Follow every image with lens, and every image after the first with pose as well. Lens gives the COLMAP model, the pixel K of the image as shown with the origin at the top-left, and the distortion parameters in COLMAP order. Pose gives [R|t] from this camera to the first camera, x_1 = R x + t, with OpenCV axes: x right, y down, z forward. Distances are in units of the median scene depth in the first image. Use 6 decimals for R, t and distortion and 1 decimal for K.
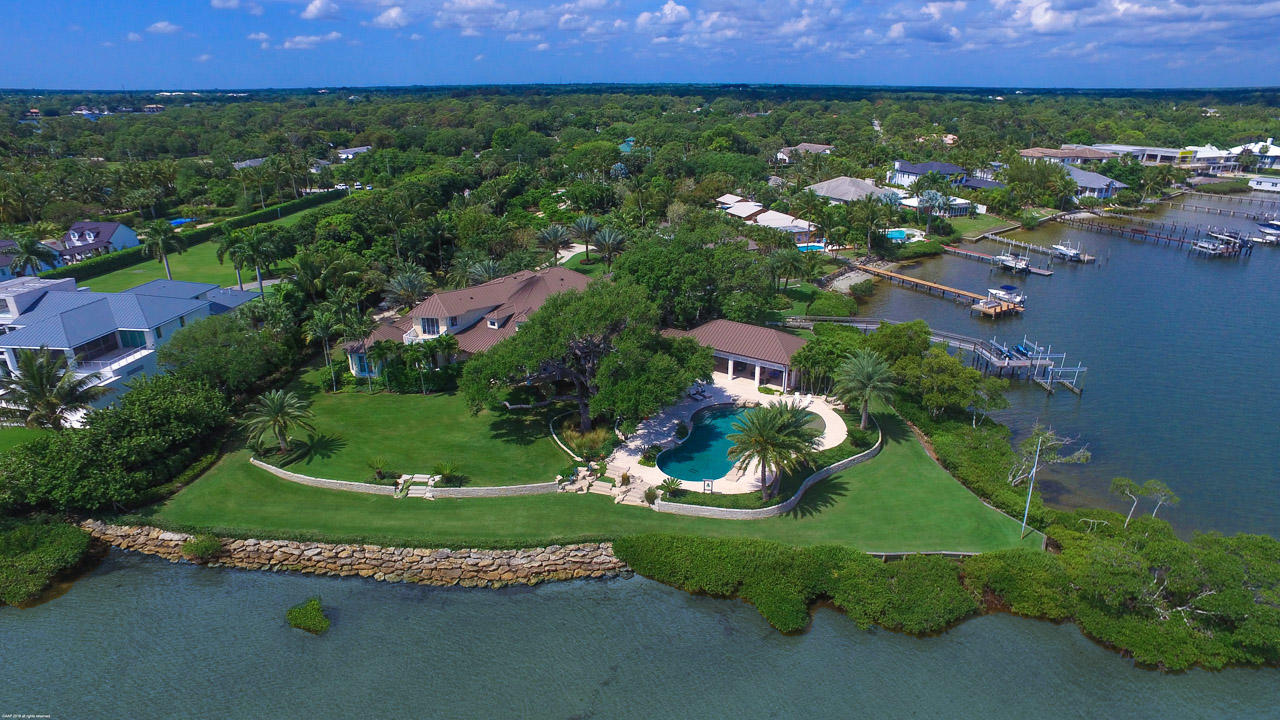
lens RADIAL K [[743.8, 0, 646.6], [0, 743.8, 361.5], [0, 0, 1]] dist [-0.086904, 0.084052]
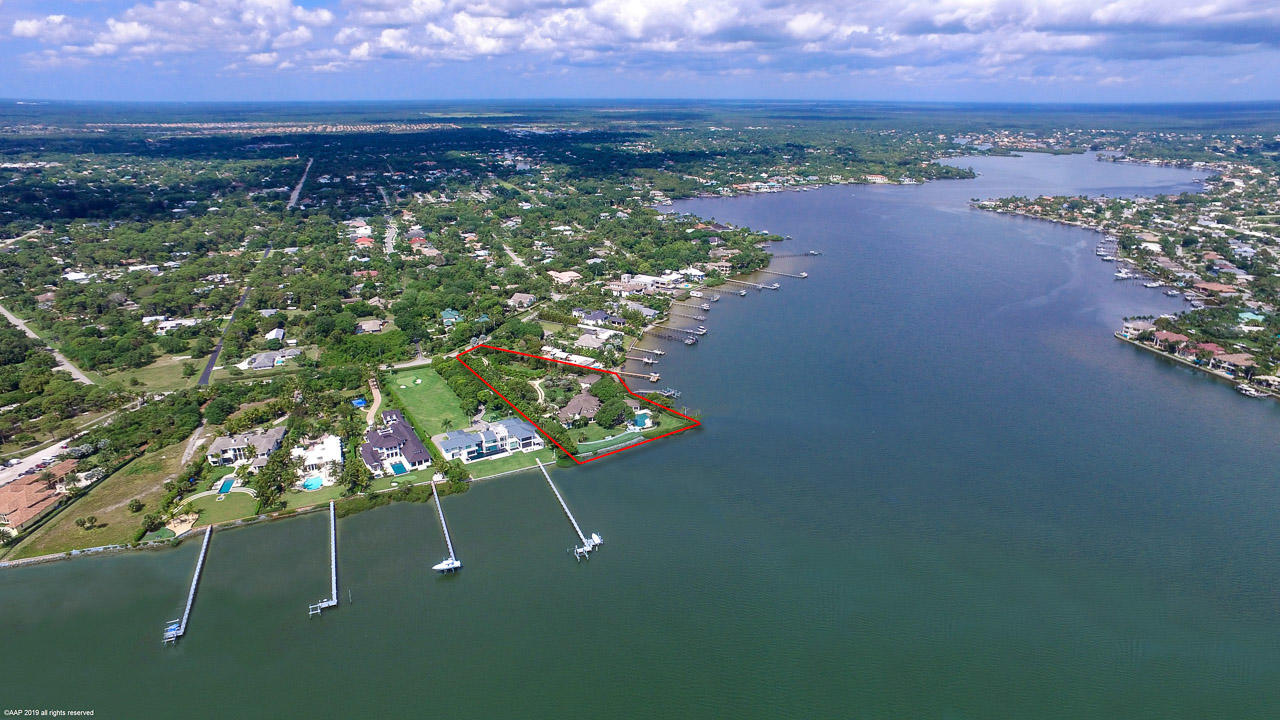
lens RADIAL K [[743.8, 0, 646.6], [0, 743.8, 361.5], [0, 0, 1]] dist [-0.086904, 0.084052]
pose [[0.799068, -0.206072, 0.564823, -3.211322], [0.207059, 0.976281, 0.063259, -0.742278], [-0.564462, 0.066404, 0.822784, -4.099477]]
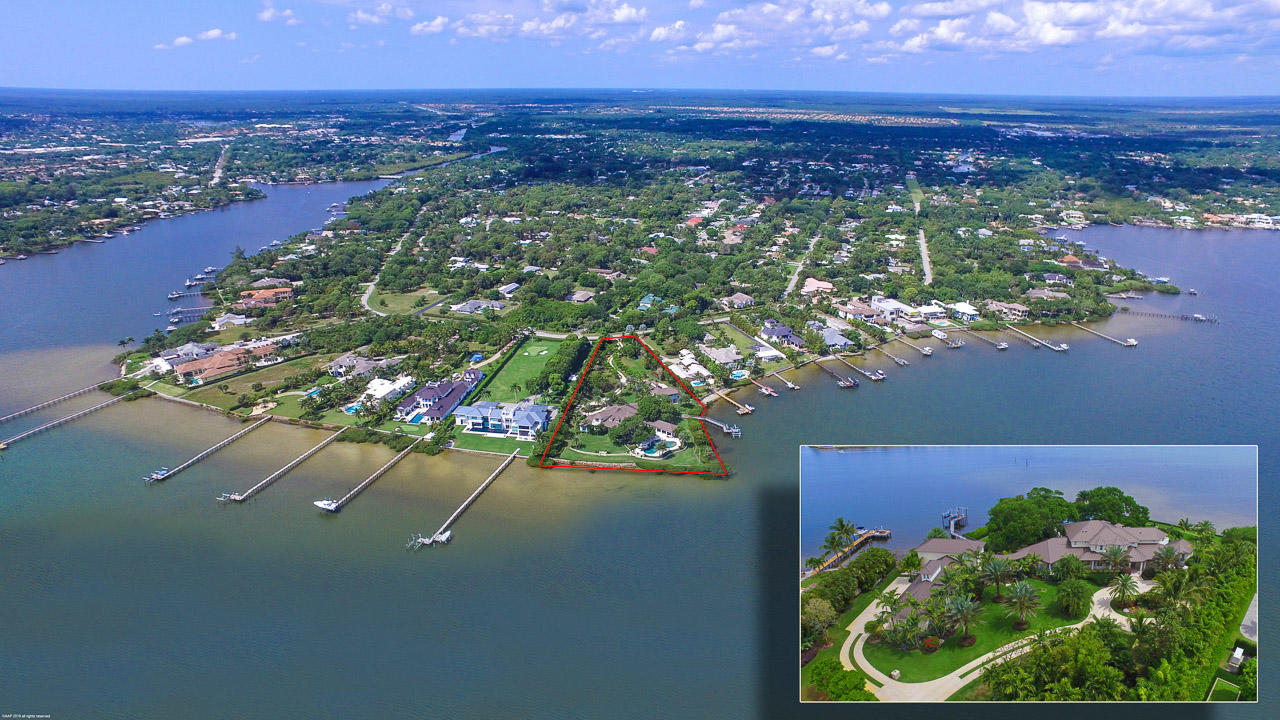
lens RADIAL K [[743.8, 0, 646.6], [0, 743.8, 361.5], [0, 0, 1]] dist [-0.086904, 0.084052]
pose [[0.998774, 0.022604, -0.044046, 0.259172], [-0.022206, 0.999708, 0.009502, -0.571834], [0.044248, -0.008513, 0.998984, -4.450717]]
